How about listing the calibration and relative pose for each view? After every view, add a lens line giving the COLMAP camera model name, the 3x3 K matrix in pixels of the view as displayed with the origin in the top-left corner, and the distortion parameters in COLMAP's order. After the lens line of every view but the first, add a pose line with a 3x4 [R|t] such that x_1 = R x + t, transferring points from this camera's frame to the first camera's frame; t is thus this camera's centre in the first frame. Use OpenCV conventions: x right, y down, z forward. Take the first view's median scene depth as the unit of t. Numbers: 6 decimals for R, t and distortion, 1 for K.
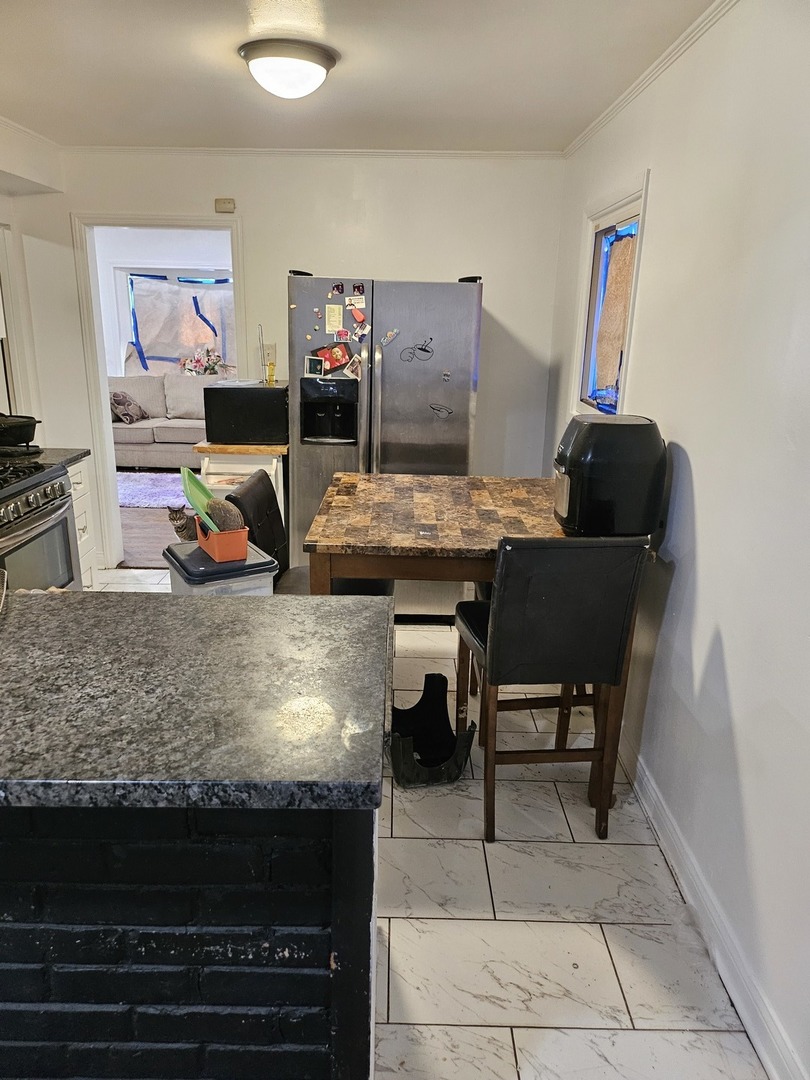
lens RADIAL K [[762.7, 0, 397.8], [0, 762.7, 545.3], [0, 0, 1]] dist [0.069569, -0.086809]
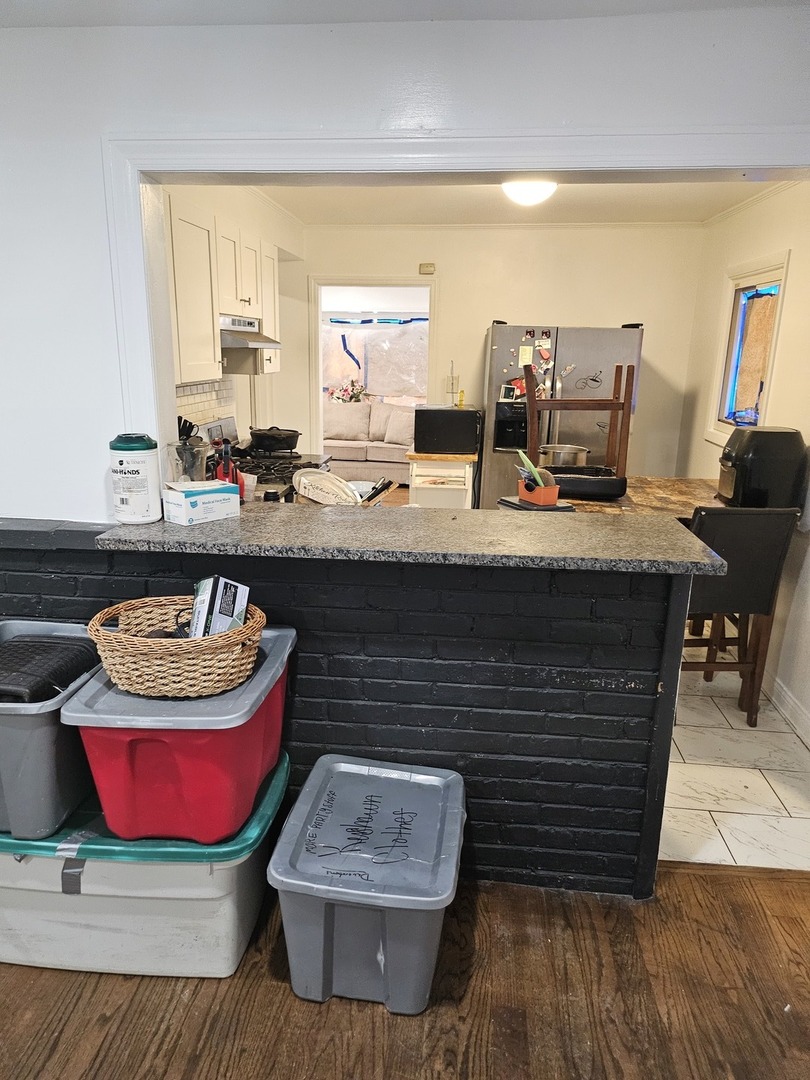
lens RADIAL K [[750.8, 0, 400.2], [0, 750.8, 554.5], [0, 0, 1]] dist [0.066668, -0.081591]
pose [[0.995335, 0.025186, -0.093130, -0.166588], [-0.027330, 0.999388, -0.021817, 0.075015], [0.092523, 0.024260, 0.995415, -0.290240]]
